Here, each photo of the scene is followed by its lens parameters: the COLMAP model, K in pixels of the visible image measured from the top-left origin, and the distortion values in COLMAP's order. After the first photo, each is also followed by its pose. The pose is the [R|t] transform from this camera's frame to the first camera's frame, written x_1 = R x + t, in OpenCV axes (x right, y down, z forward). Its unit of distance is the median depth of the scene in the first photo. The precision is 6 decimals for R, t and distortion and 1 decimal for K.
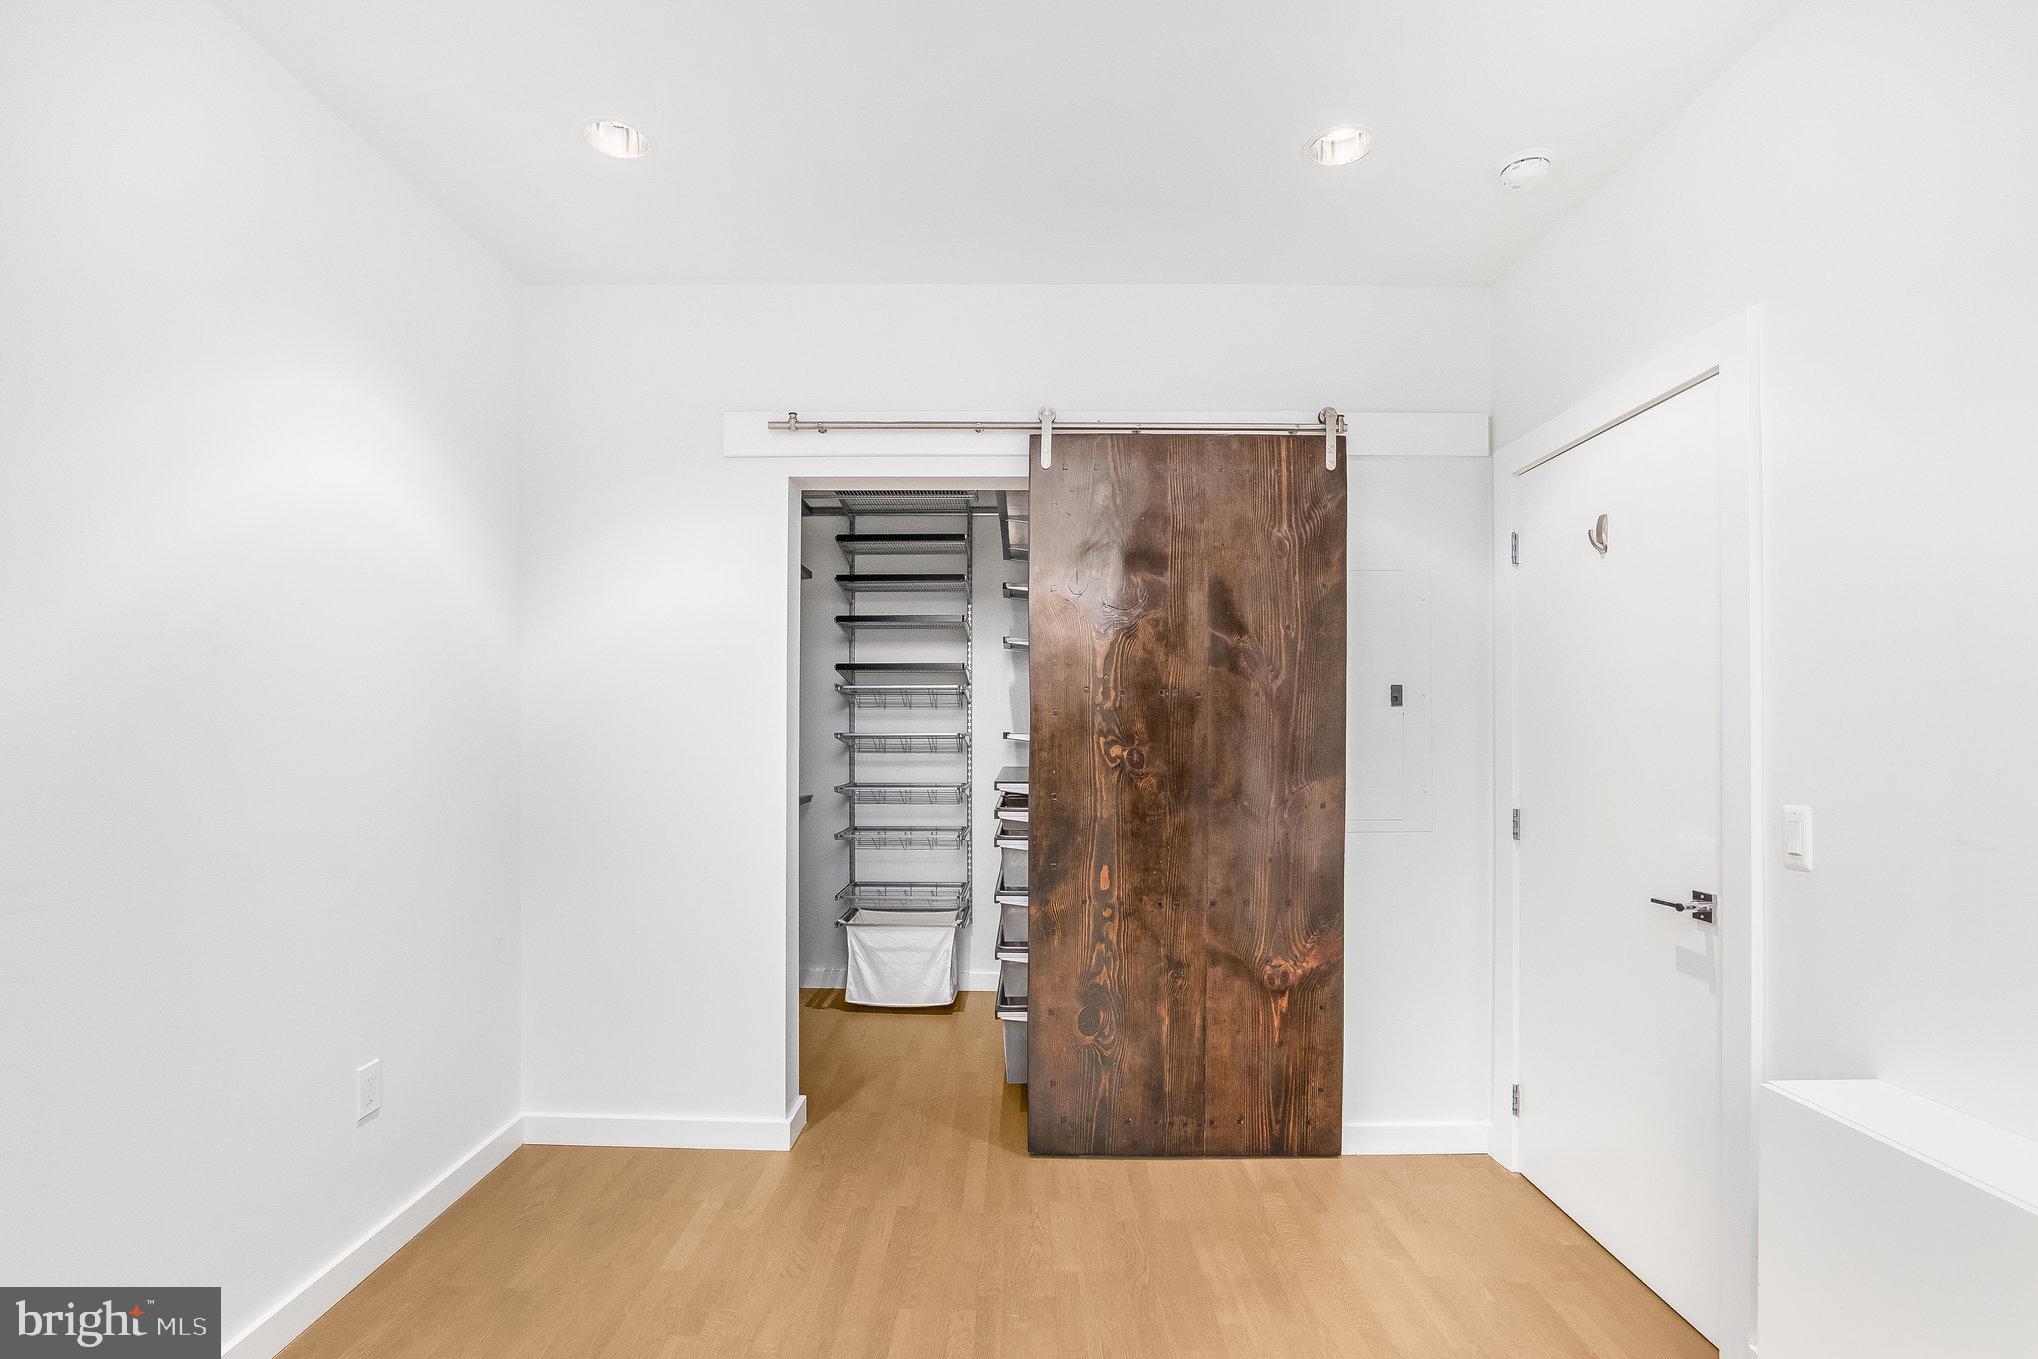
lens RADIAL K [[936.5, 0, 1014.9], [0, 936.5, 715.9], [0, 0, 1]] dist [-0.017266, 0.000529]
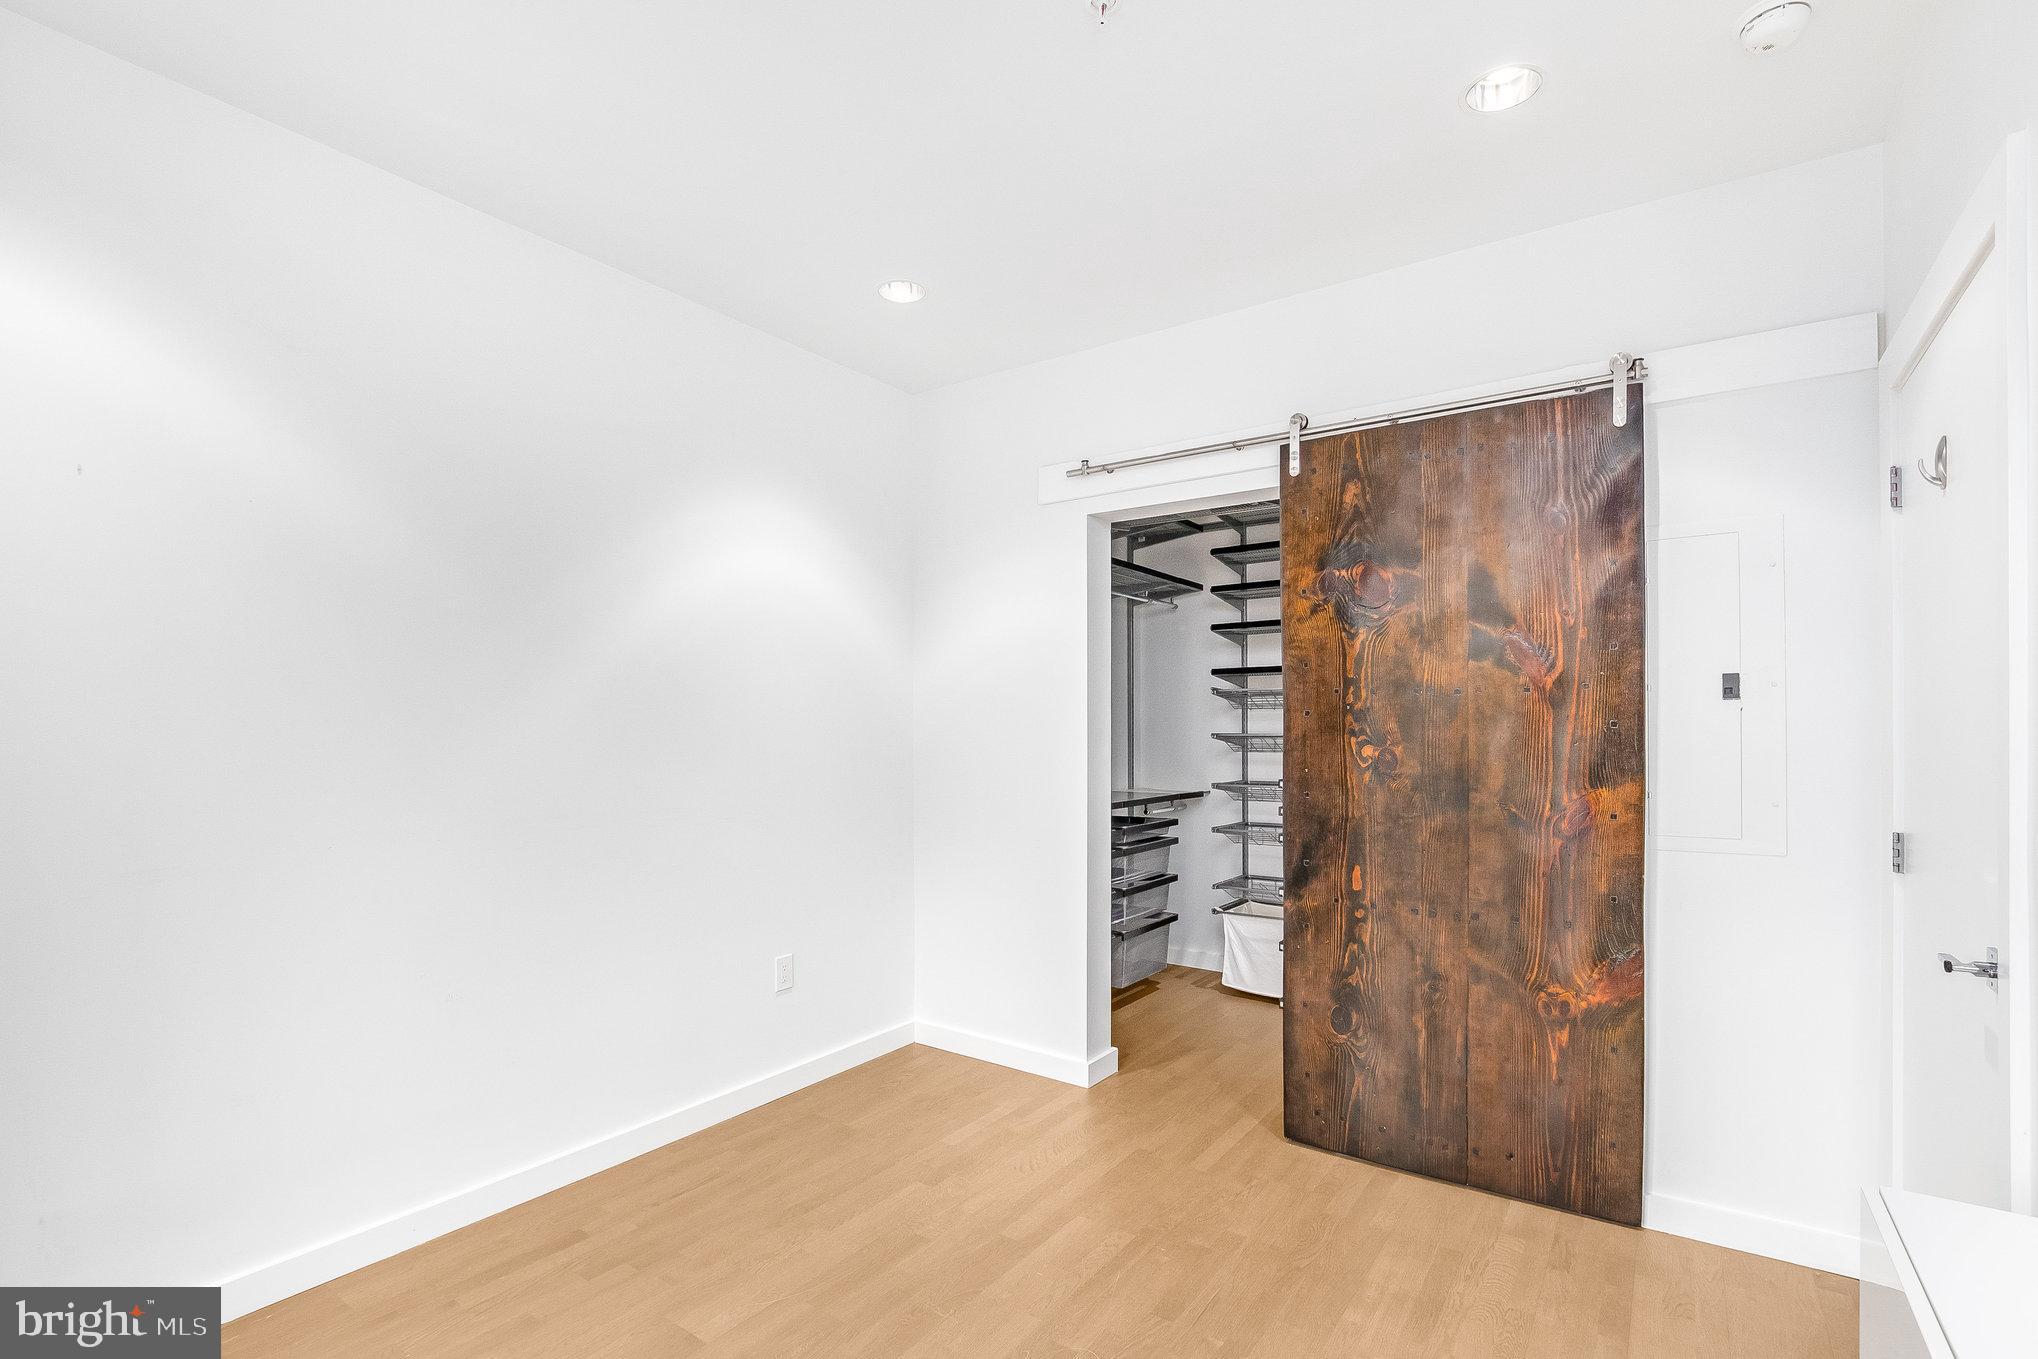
lens RADIAL K [[933.8, 0, 1026.4], [0, 933.8, 722.2], [0, 0, 1]] dist [-0.005775, -0.000266]
pose [[0.829648, -0.007152, -0.558241, 0.359803], [0.010077, 0.999947, 0.002165, 0.001407], [0.558196, -0.007422, 0.829676, -0.017433]]
